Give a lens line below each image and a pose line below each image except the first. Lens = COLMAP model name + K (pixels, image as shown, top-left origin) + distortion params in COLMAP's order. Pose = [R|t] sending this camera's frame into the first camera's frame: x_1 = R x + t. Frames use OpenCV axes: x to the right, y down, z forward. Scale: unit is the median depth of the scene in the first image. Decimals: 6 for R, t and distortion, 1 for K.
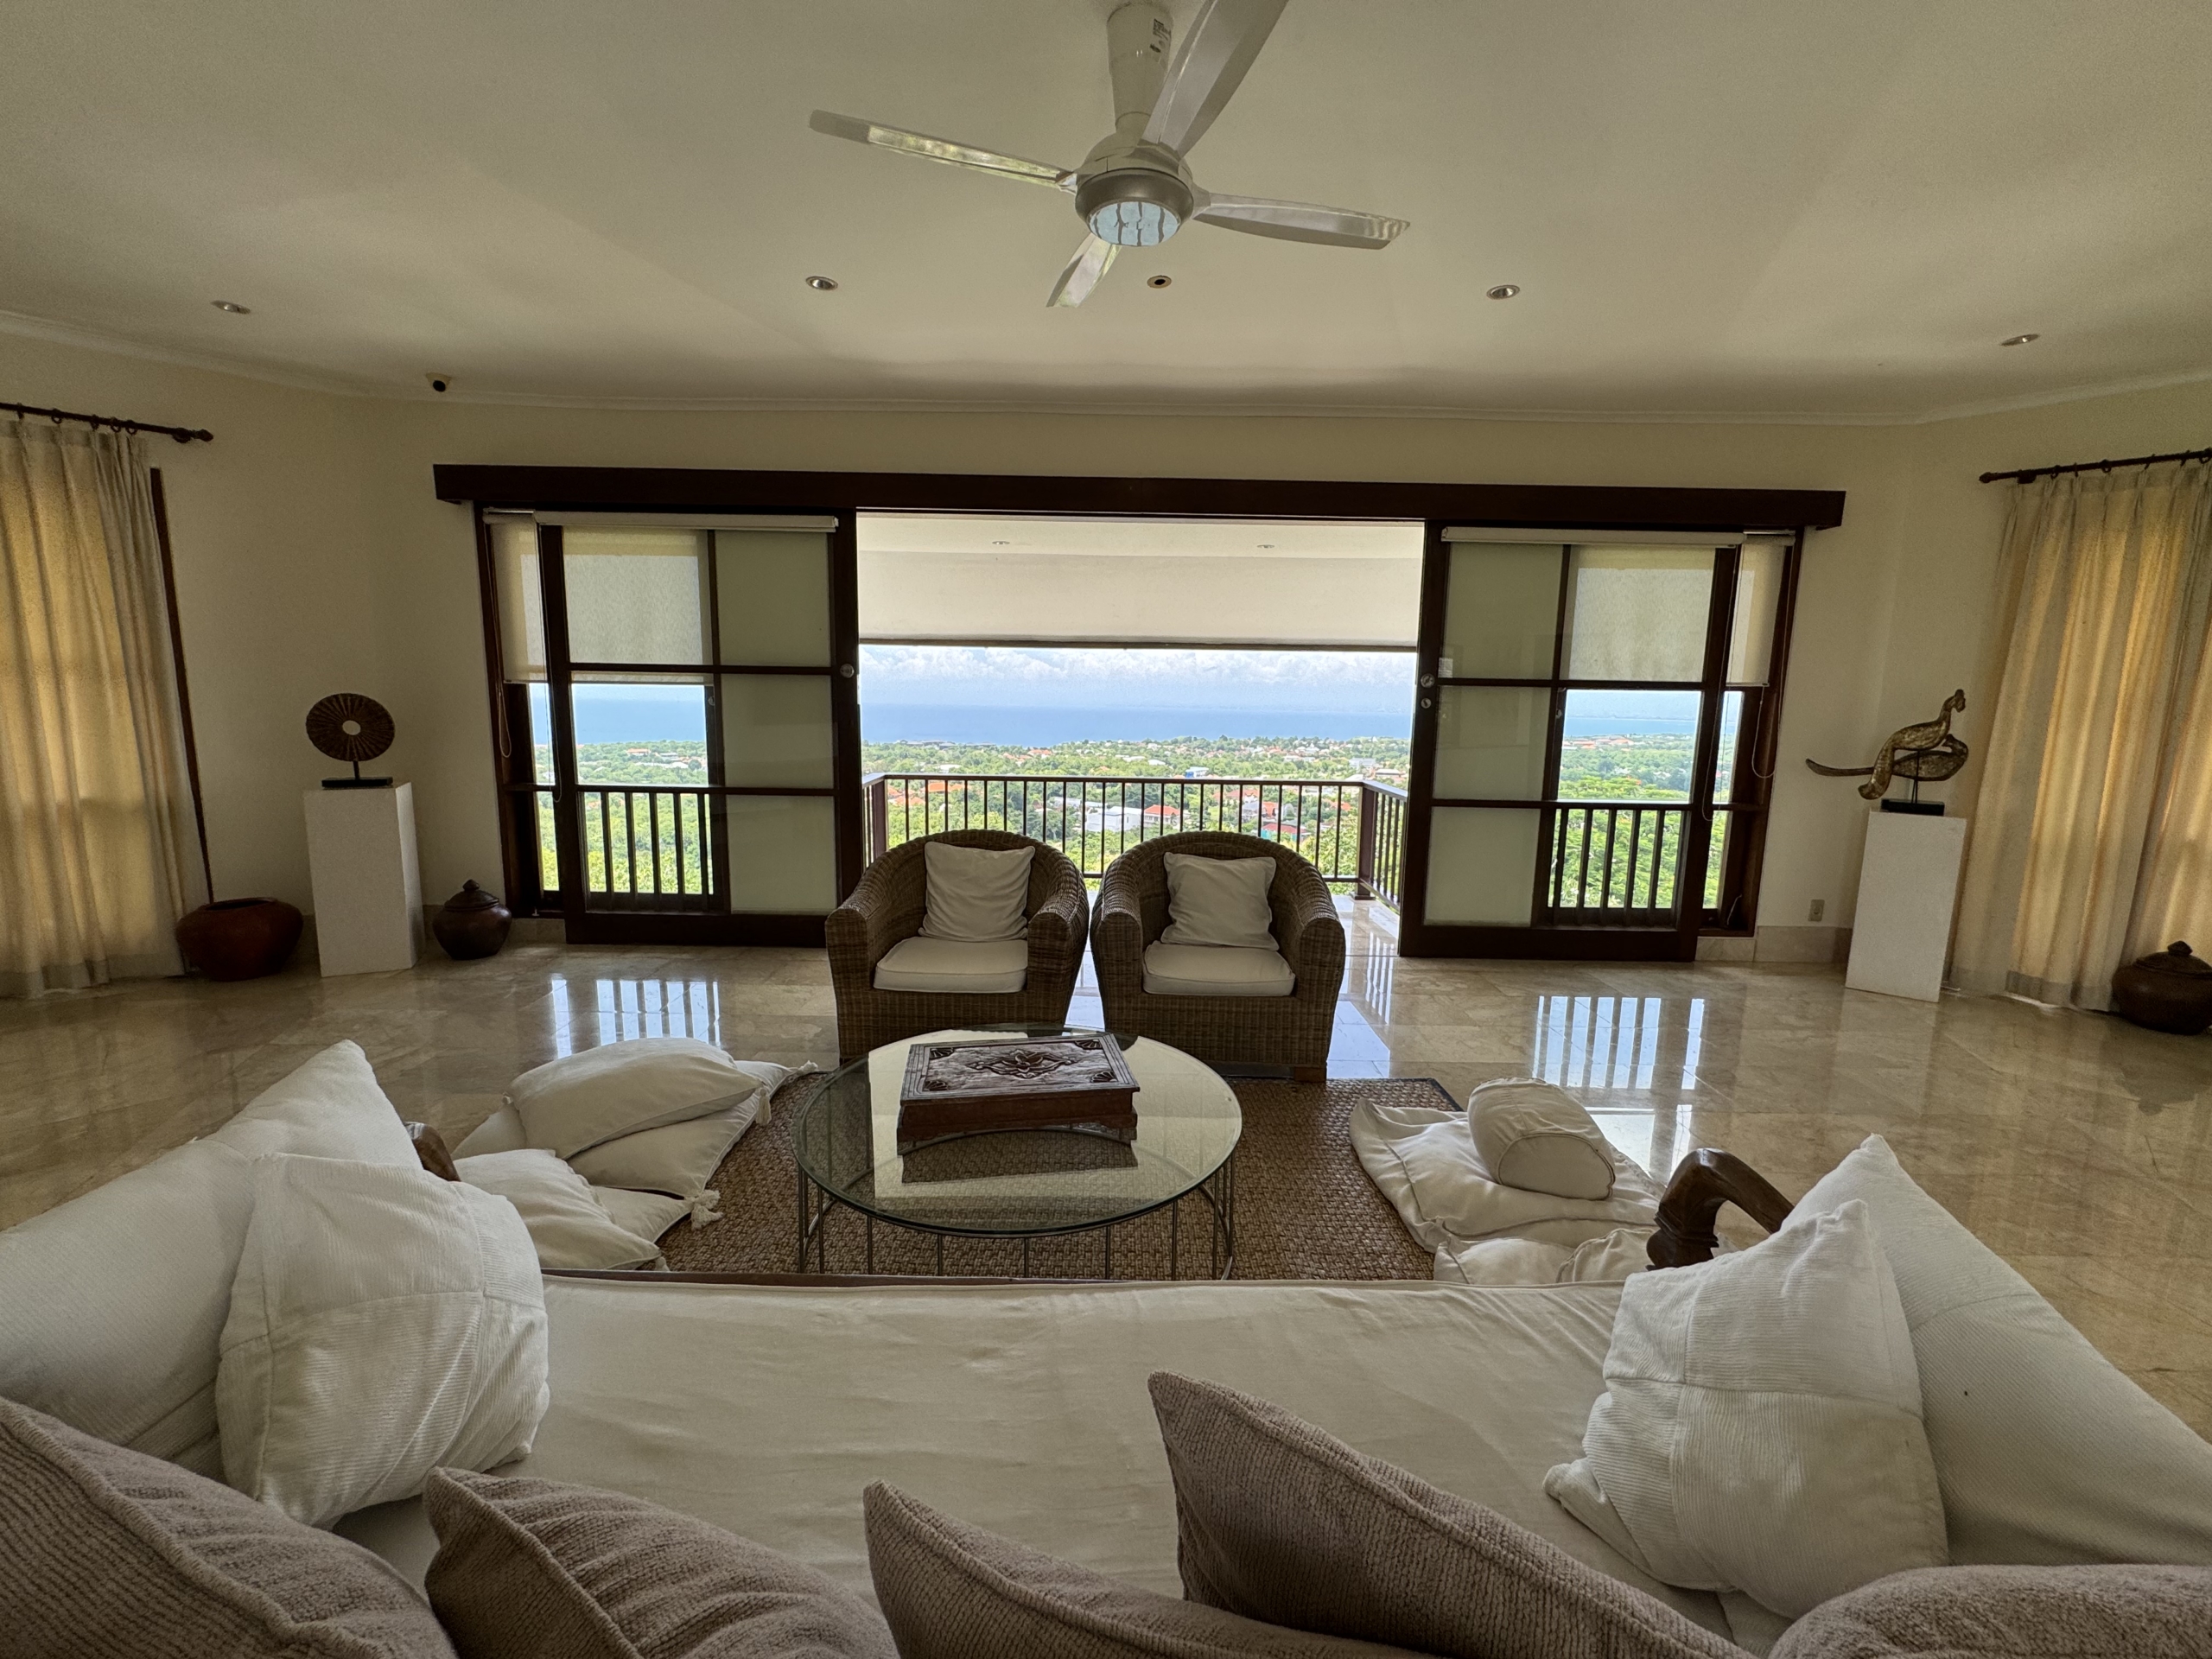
lens RADIAL K [[890.8, 0, 1093.7], [0, 890.8, 826.7], [0, 0, 1]] dist [-0.000860, 0.006331]
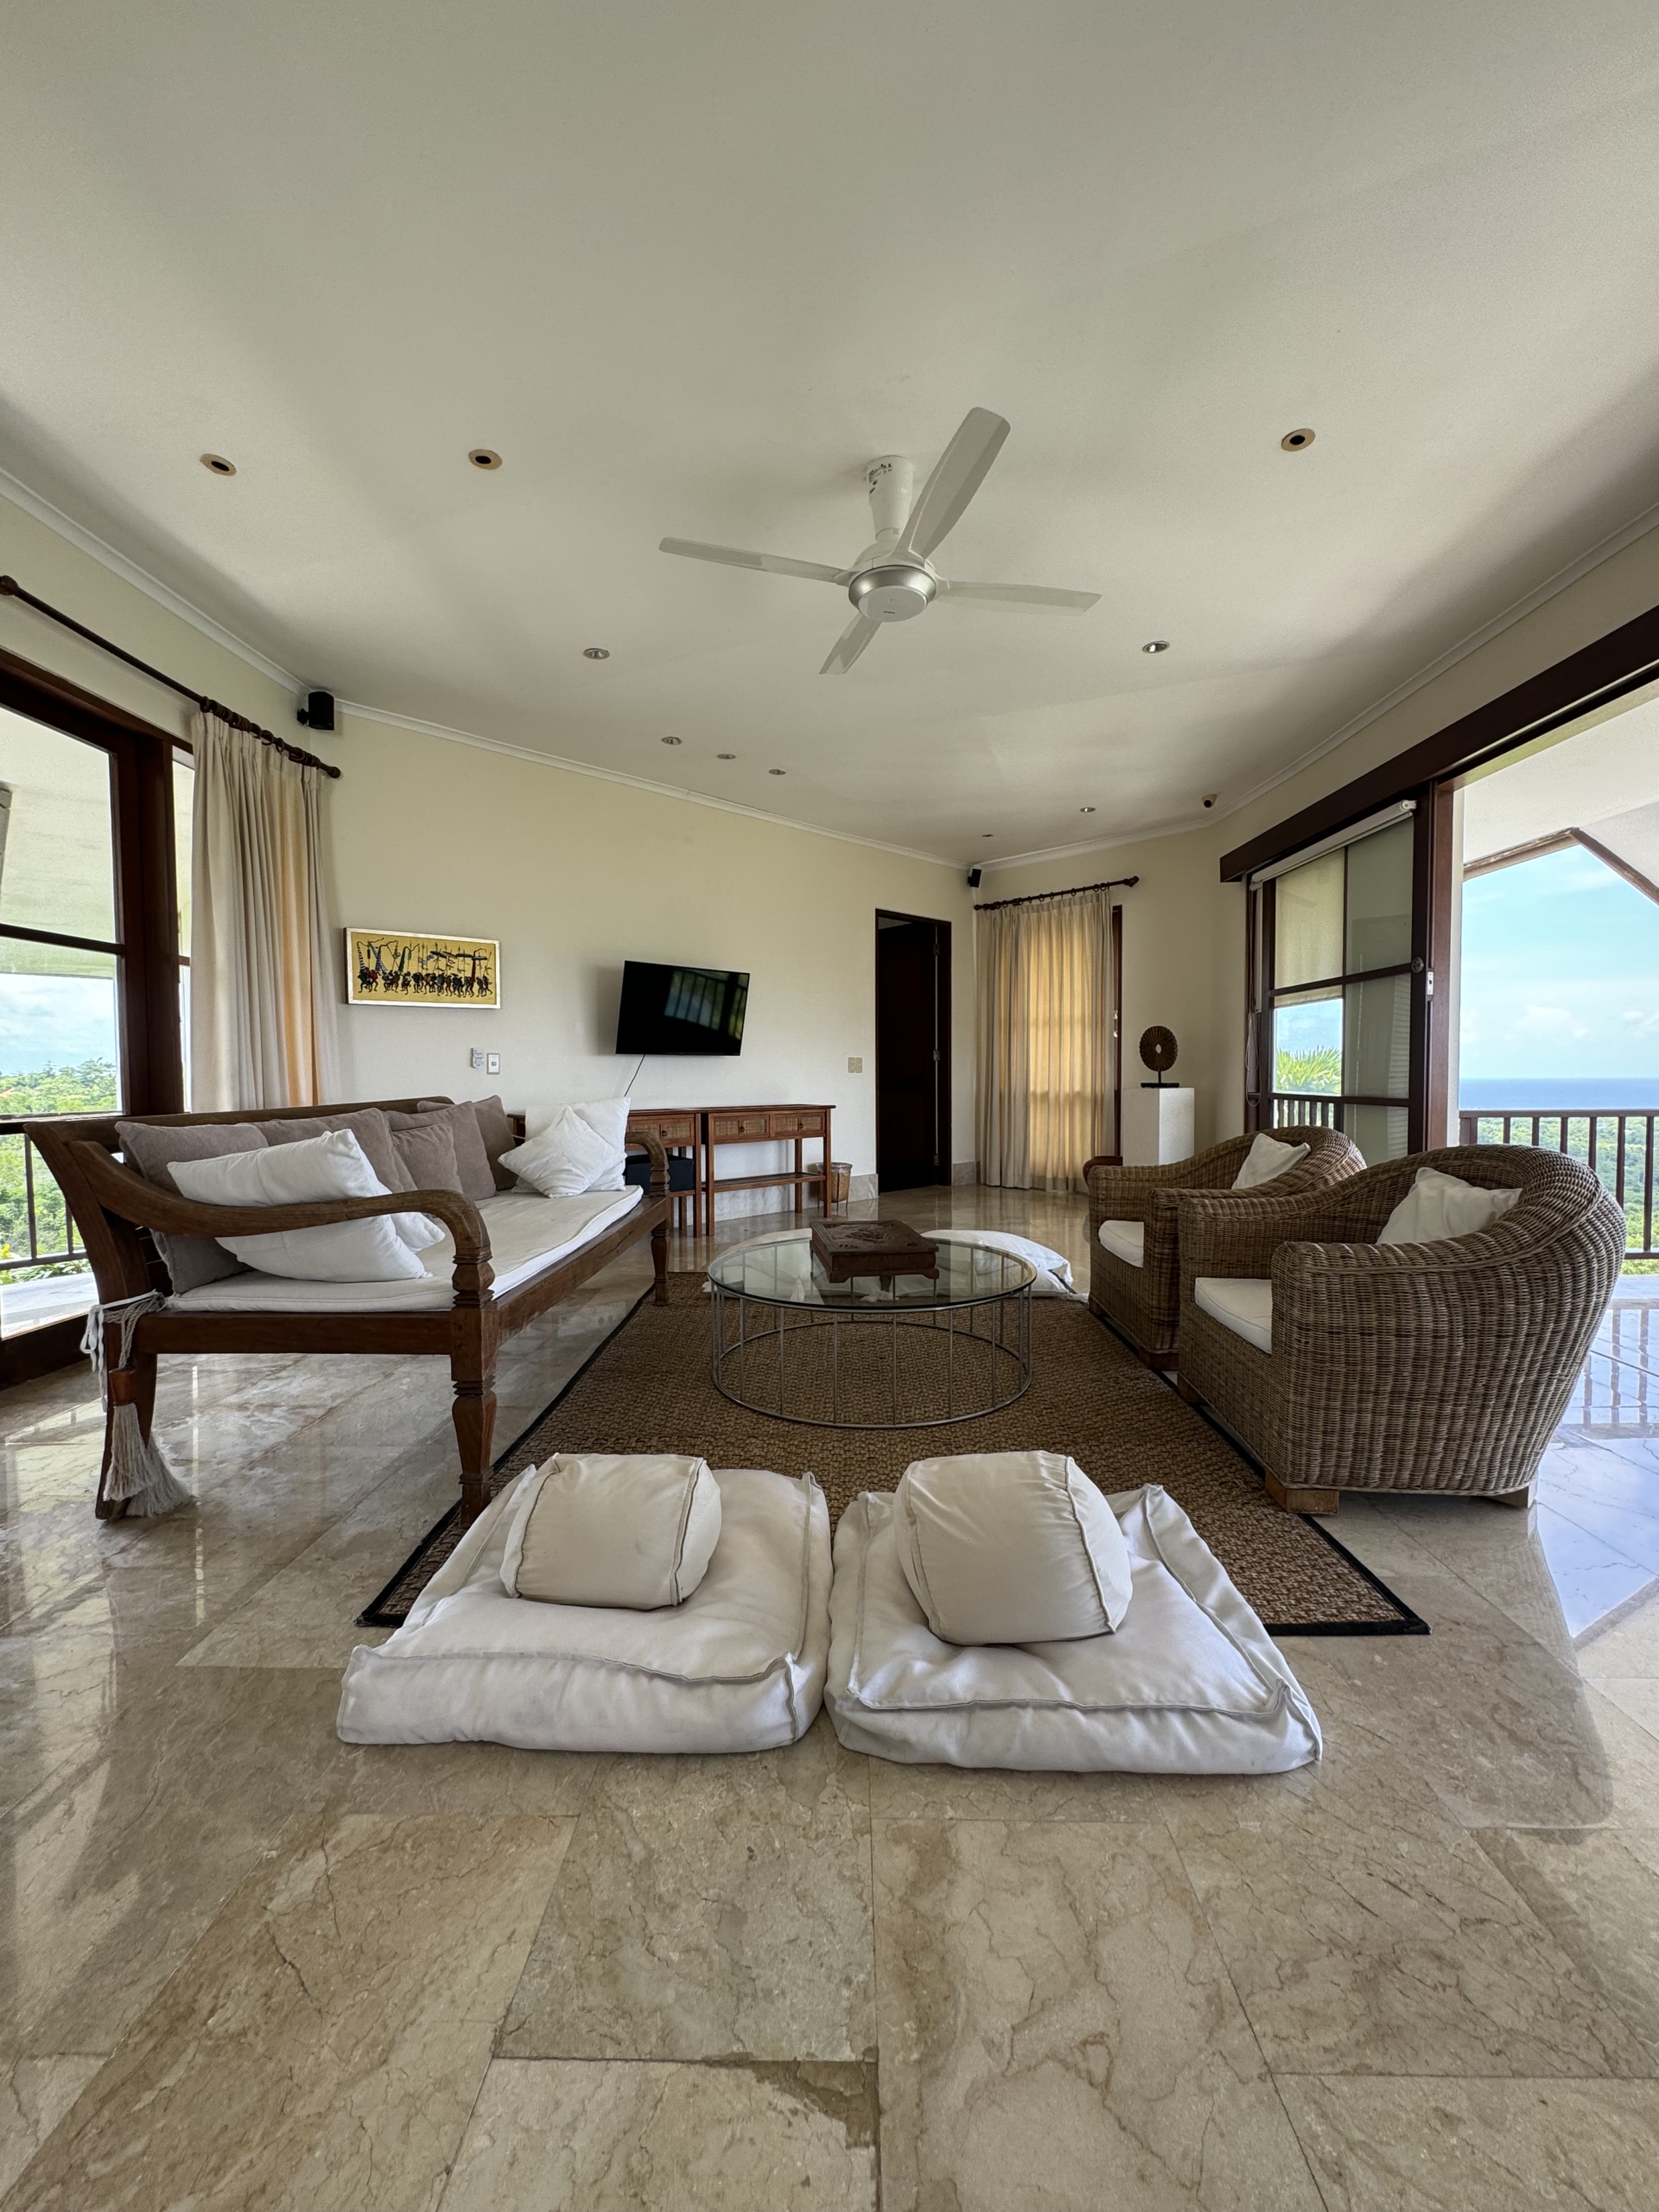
lens RADIAL K [[890.8, 0, 829.5], [0, 890.8, 1106.0], [0, 0, 1]] dist [-0.000860, 0.006331]
pose [[-0.014016, 0.021883, -0.999662, 0.663449], [-0.119167, 0.992598, 0.023399, 0.014777], [0.992775, 0.119455, -0.011305, 0.478070]]
